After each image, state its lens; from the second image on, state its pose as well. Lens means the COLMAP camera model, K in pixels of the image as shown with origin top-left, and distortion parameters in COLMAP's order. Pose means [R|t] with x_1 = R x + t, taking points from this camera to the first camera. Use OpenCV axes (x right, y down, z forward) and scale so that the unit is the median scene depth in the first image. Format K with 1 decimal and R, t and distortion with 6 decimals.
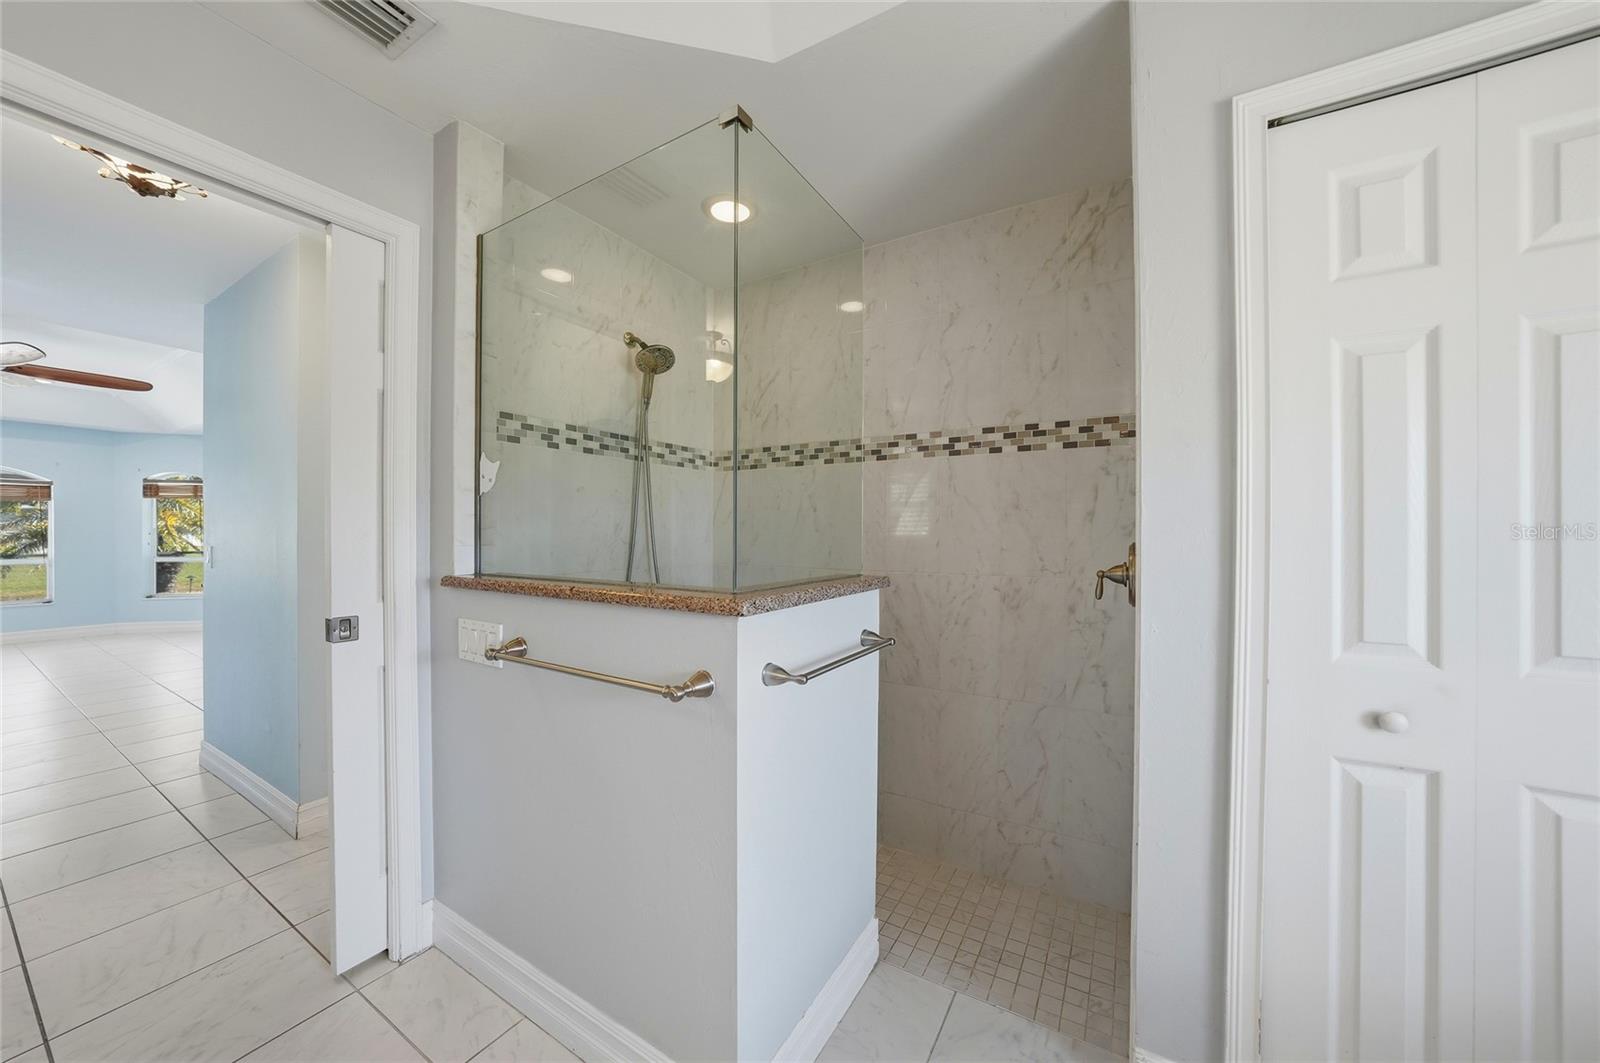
lens RADIAL K [[560.7, 0, 810.9], [0, 560.7, 530.7], [0, 0, 1]] dist [-0.022372, 0.004675]
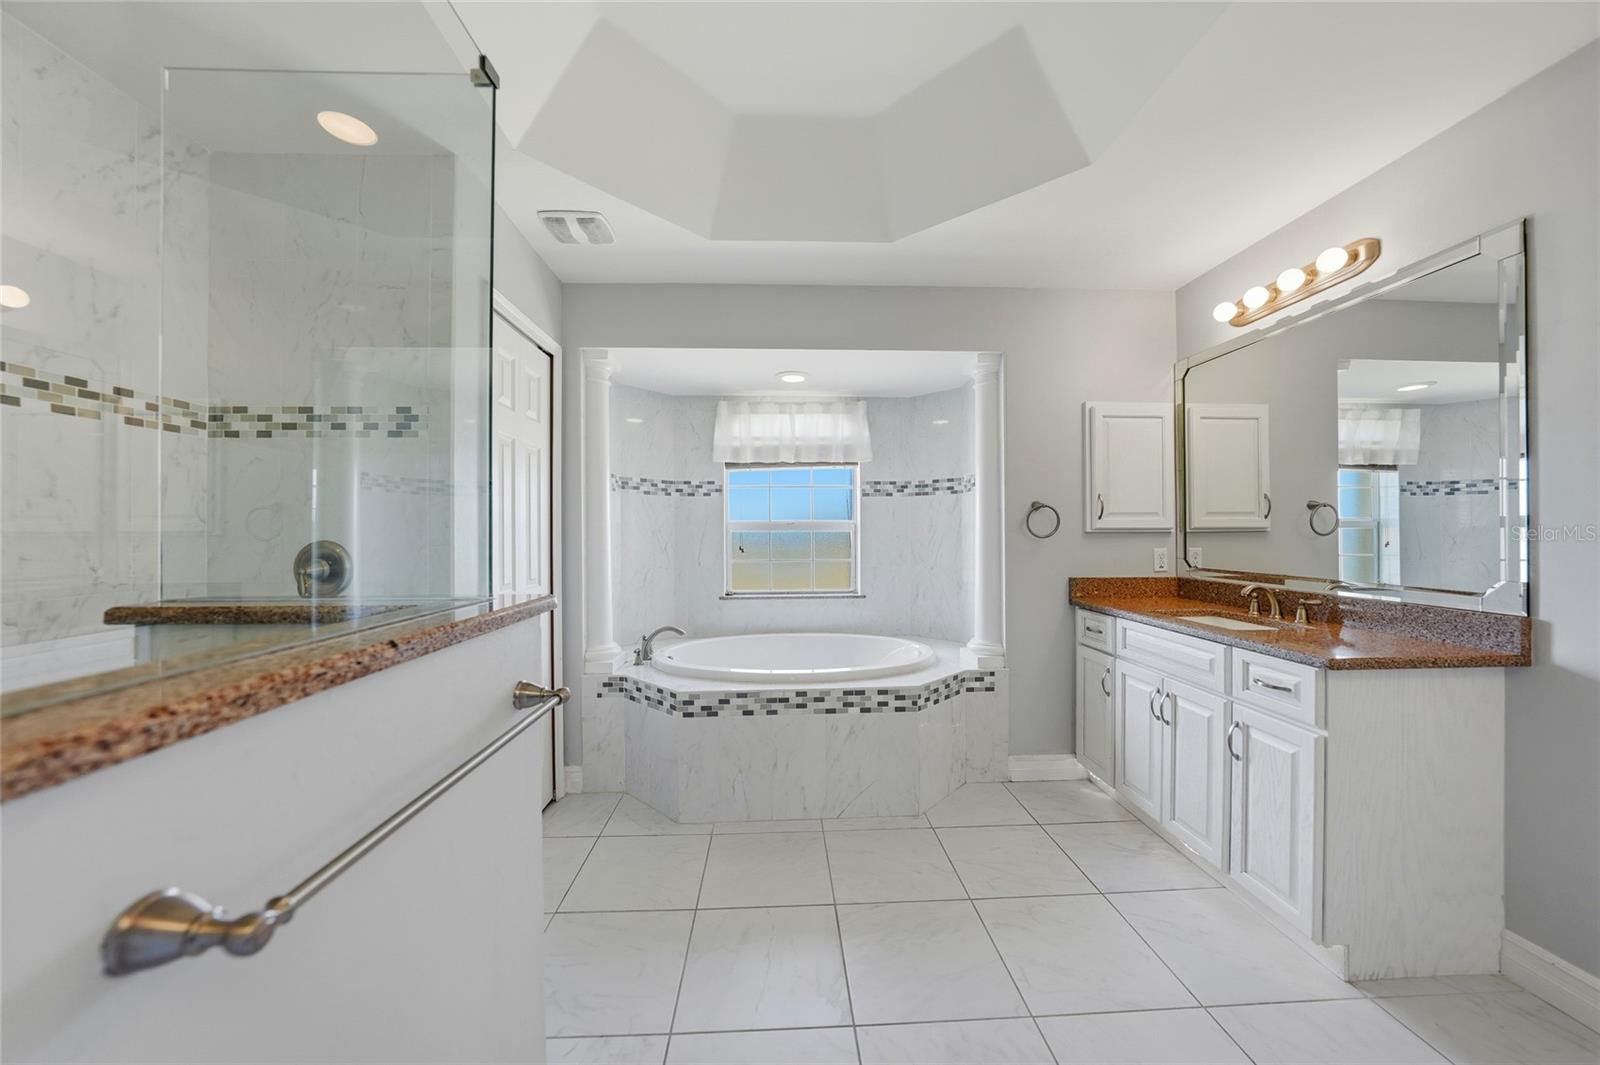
lens RADIAL K [[560.7, 0, 785.1], [0, 560.7, 529.4], [0, 0, 1]] dist [-0.022372, 0.004675]
pose [[-0.513851, 0.000750, 0.857879, -0.667522], [-0.001821, 0.999996, -0.001965, -0.001289], [-0.857878, -0.002572, -0.513848, 0.604224]]
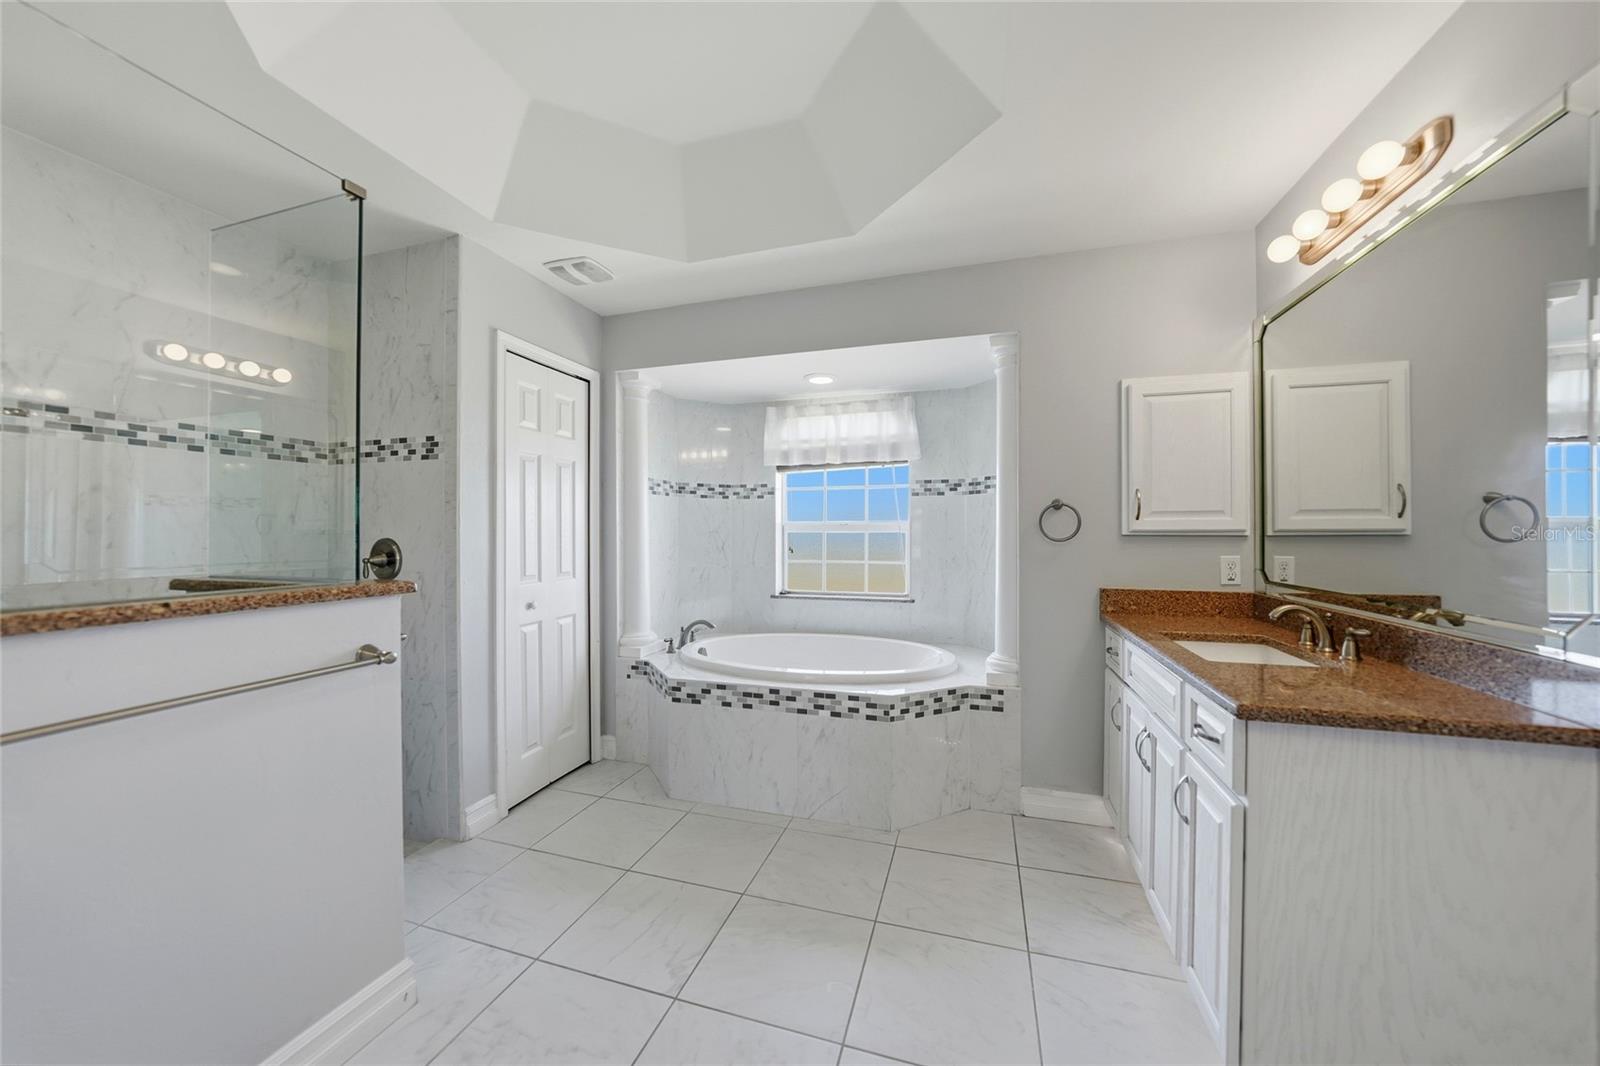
lens RADIAL K [[560.7, 0, 776.8], [0, 560.7, 531.4], [0, 0, 1]] dist [-0.022372, 0.004675]
pose [[-0.188927, -0.002541, 0.981988, -0.863522], [-0.004726, 0.999987, 0.001679, -0.004292], [-0.981980, -0.004324, -0.188936, 0.183521]]
